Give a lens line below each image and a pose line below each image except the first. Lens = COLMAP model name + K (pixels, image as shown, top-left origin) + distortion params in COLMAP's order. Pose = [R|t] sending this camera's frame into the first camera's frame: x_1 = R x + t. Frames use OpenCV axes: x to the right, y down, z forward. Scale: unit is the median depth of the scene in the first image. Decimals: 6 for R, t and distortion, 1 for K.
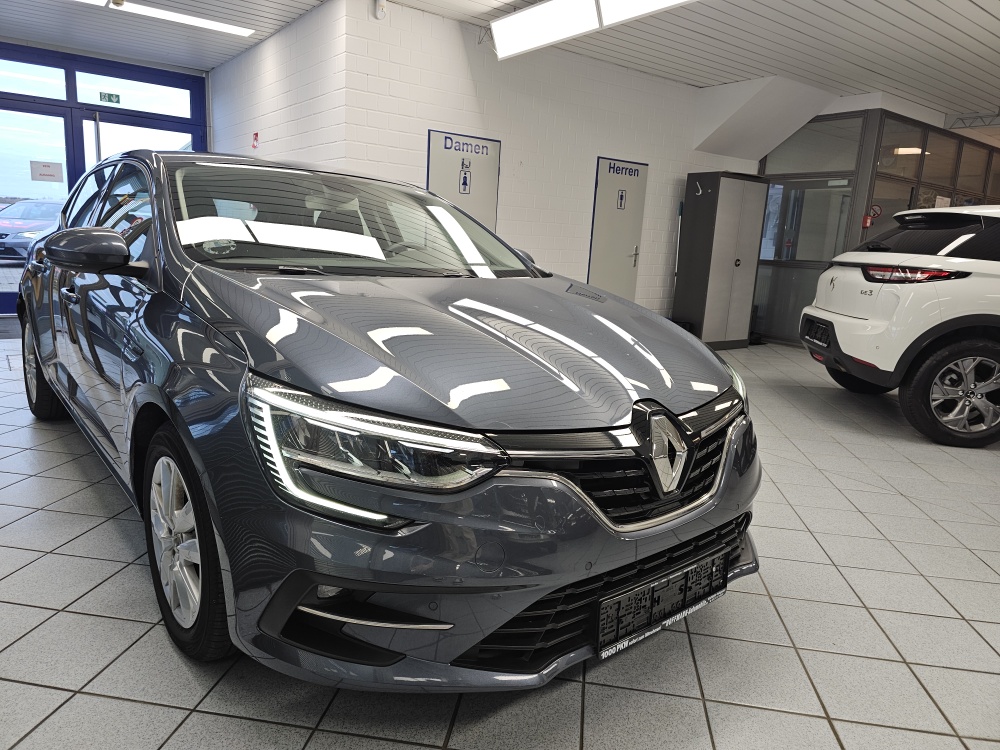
lens RADIAL K [[667.7, 0, 494.5], [0, 667.7, 378.6], [0, 0, 1]] dist [0.045589, -0.042161]
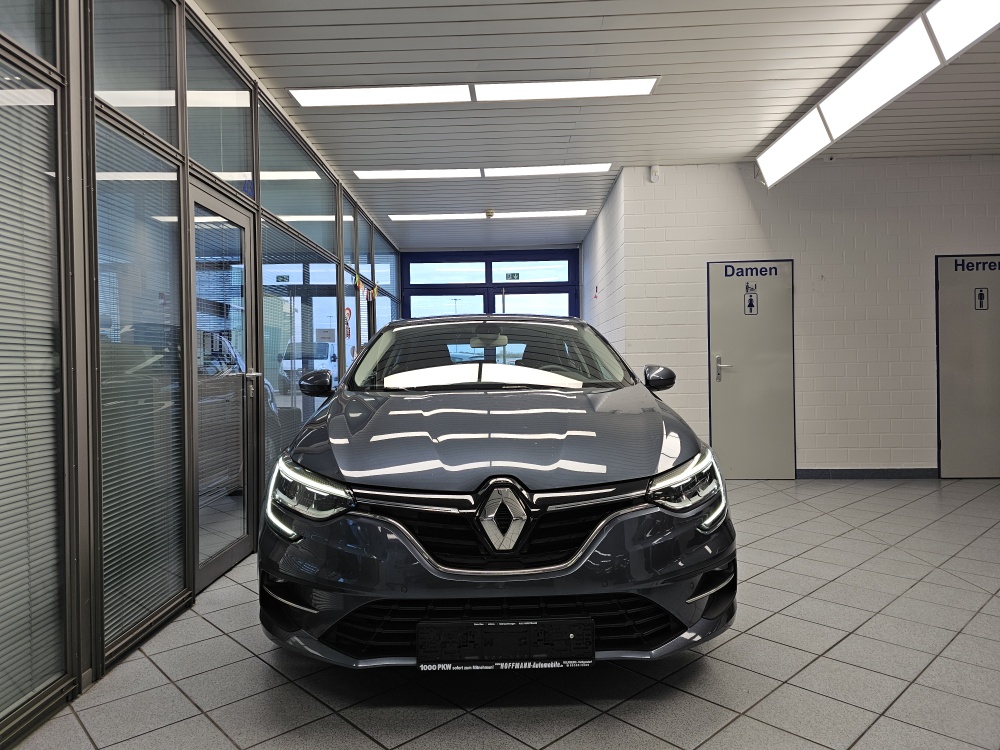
lens RADIAL K [[667.7, 0, 503.8], [0, 667.7, 369.7], [0, 0, 1]] dist [0.045589, -0.042161]
pose [[0.788000, -0.063868, -0.612353, 0.236828], [-0.065853, 0.980156, -0.186972, 0.017365], [0.612143, 0.187659, 0.768157, 0.003602]]
